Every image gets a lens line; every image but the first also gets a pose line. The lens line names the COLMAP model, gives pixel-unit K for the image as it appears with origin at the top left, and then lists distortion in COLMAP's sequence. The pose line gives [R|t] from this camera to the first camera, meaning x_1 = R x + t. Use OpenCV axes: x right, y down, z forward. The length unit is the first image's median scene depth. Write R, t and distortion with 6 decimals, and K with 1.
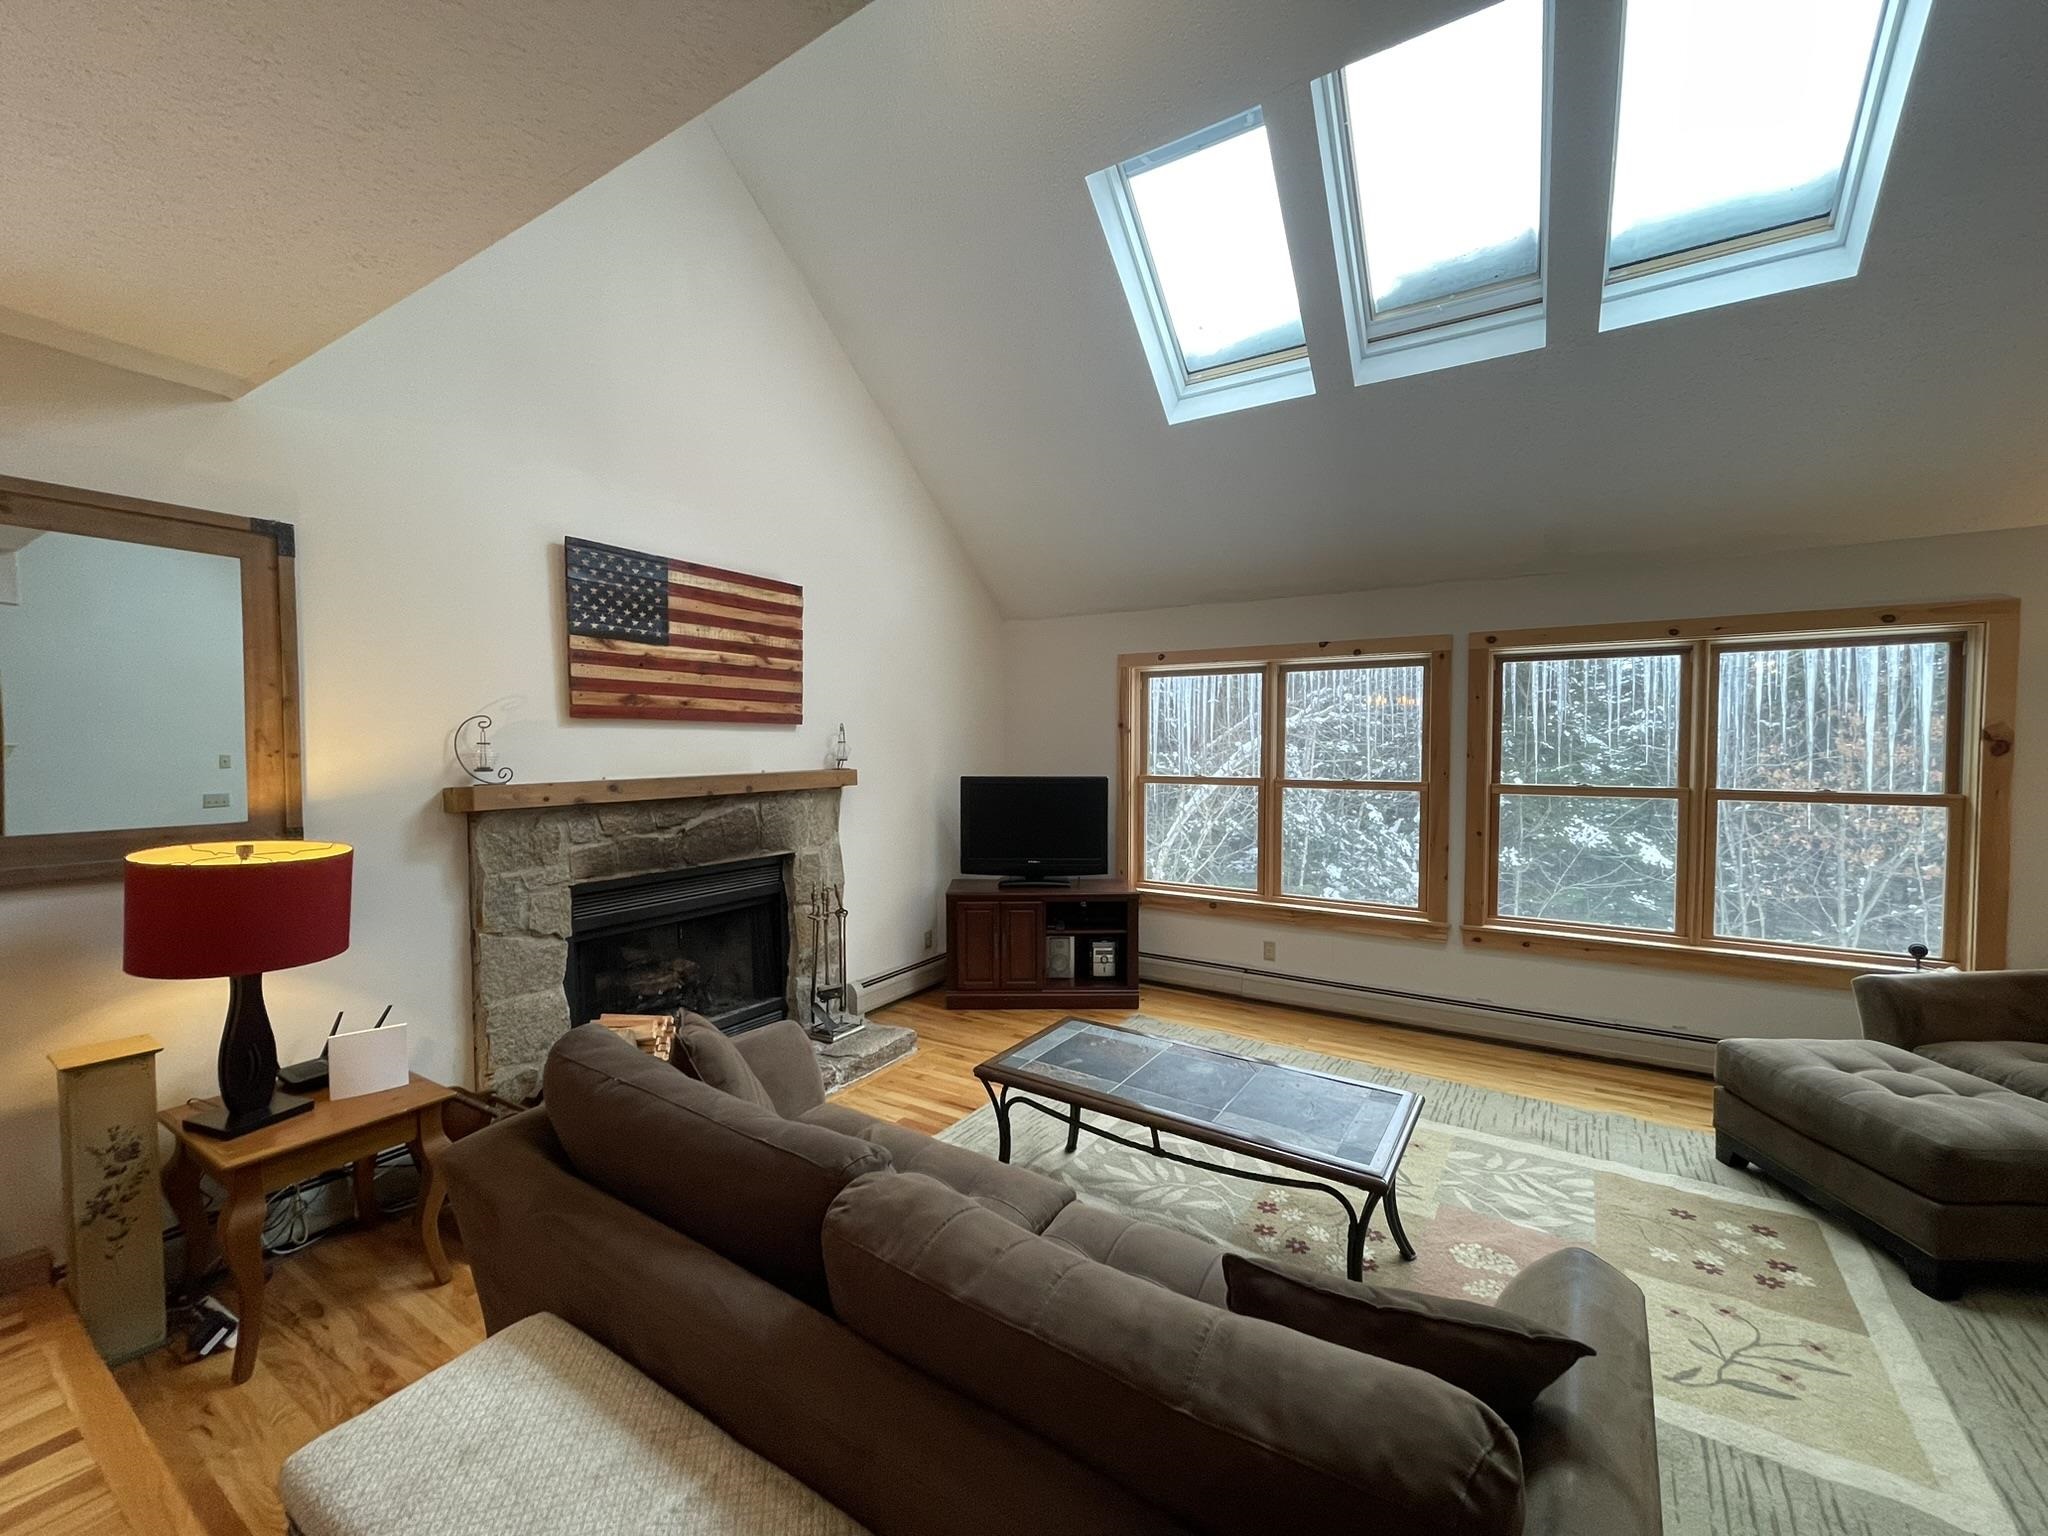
lens RADIAL K [[827.7, 0, 1024.0], [0, 827.7, 768.0], [0, 0, 1]] dist [0.004112, 0.000269]
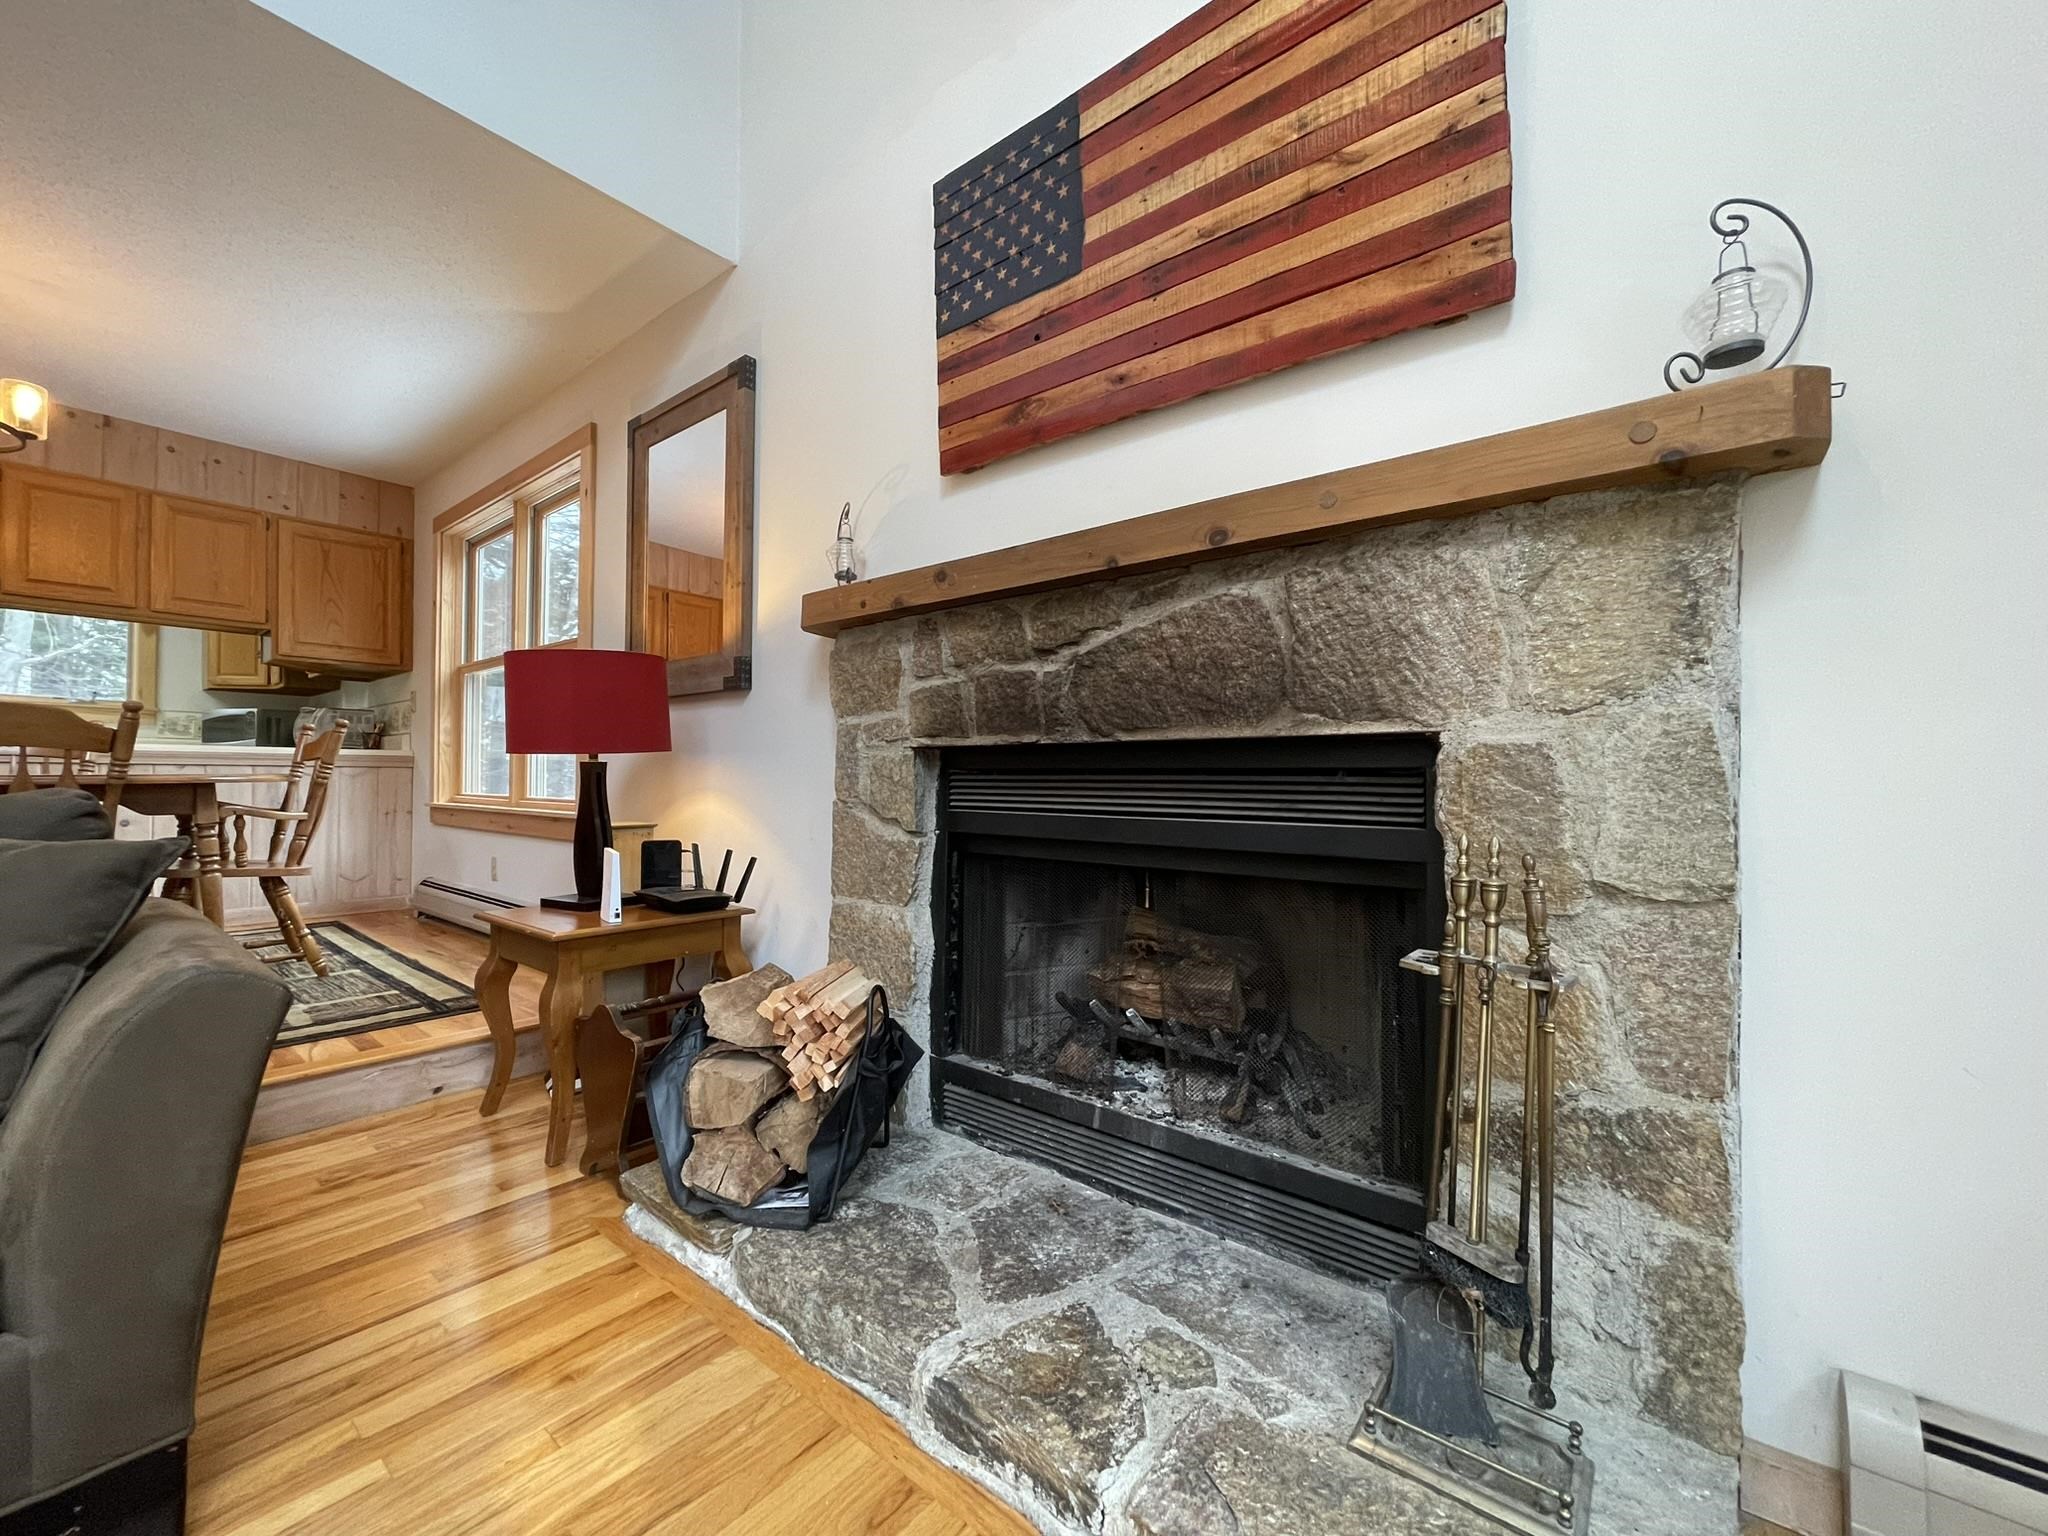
lens RADIAL K [[827.7, 0, 1024.0], [0, 827.7, 768.0], [0, 0, 1]] dist [0.004112, 0.000269]
pose [[-0.128960, -0.014765, -0.991540, 0.038909], [-0.037460, 0.999248, -0.010008, 0.128143], [0.990942, 0.035853, -0.129416, 0.926211]]
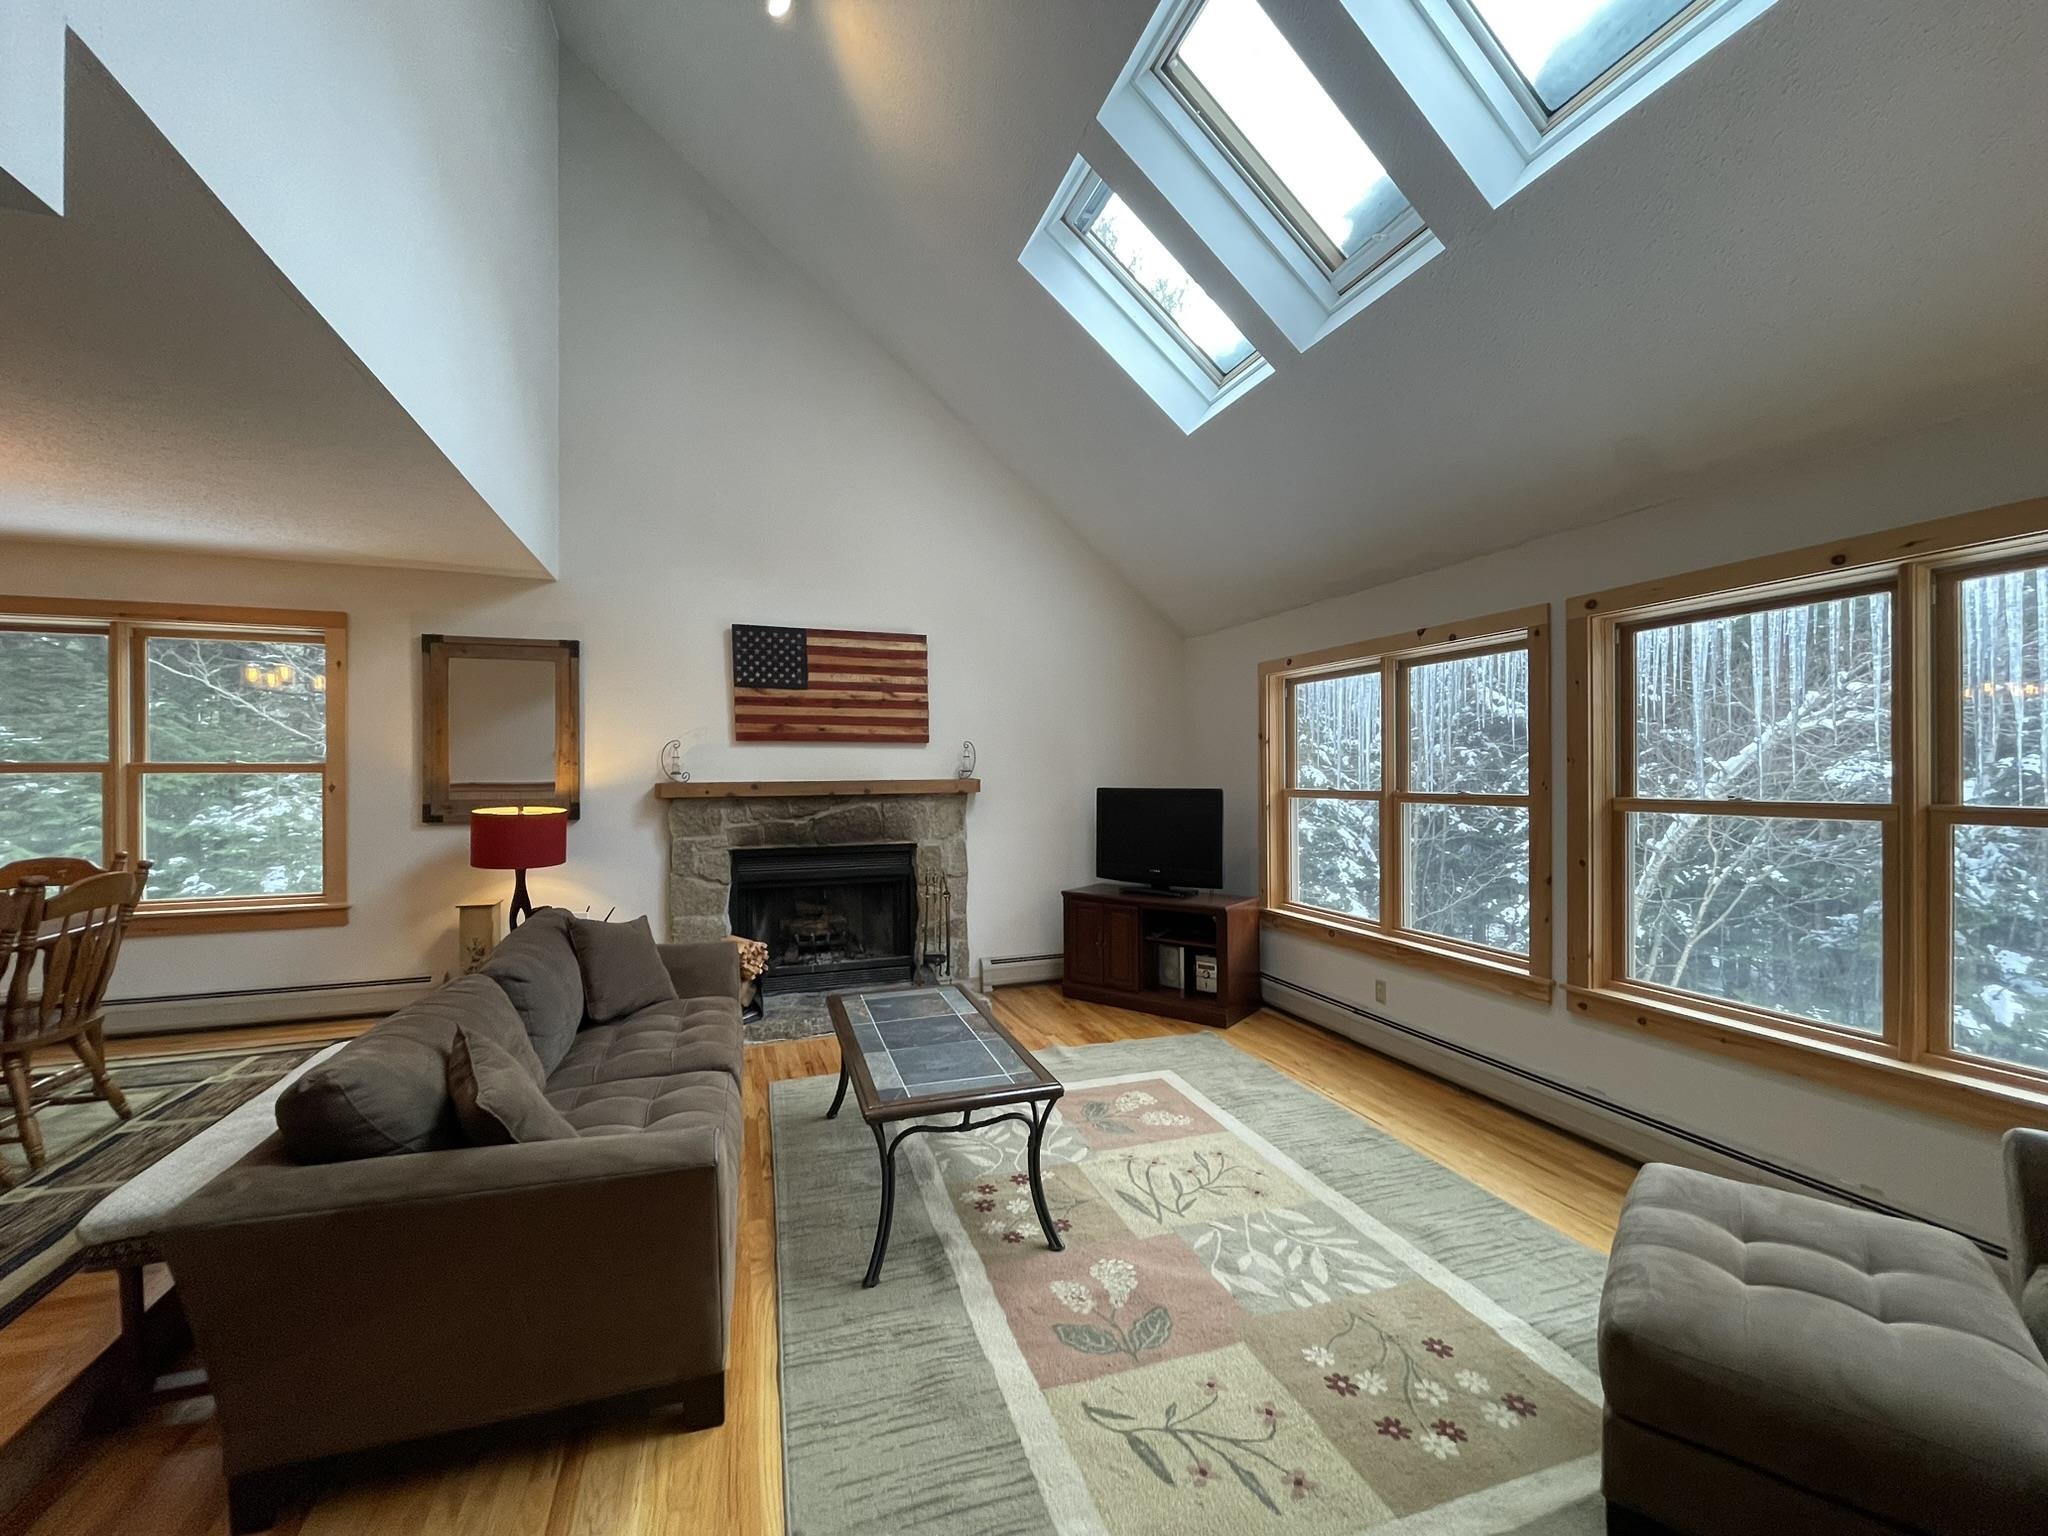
lens RADIAL K [[827.7, 0, 1024.0], [0, 827.7, 768.0], [0, 0, 1]] dist [0.004112, 0.000269]
pose [[0.783276, -0.009757, -0.621597, 0.668685], [-0.013503, 0.999374, -0.032702, 0.026348], [0.621527, 0.034009, 0.782654, 0.106127]]
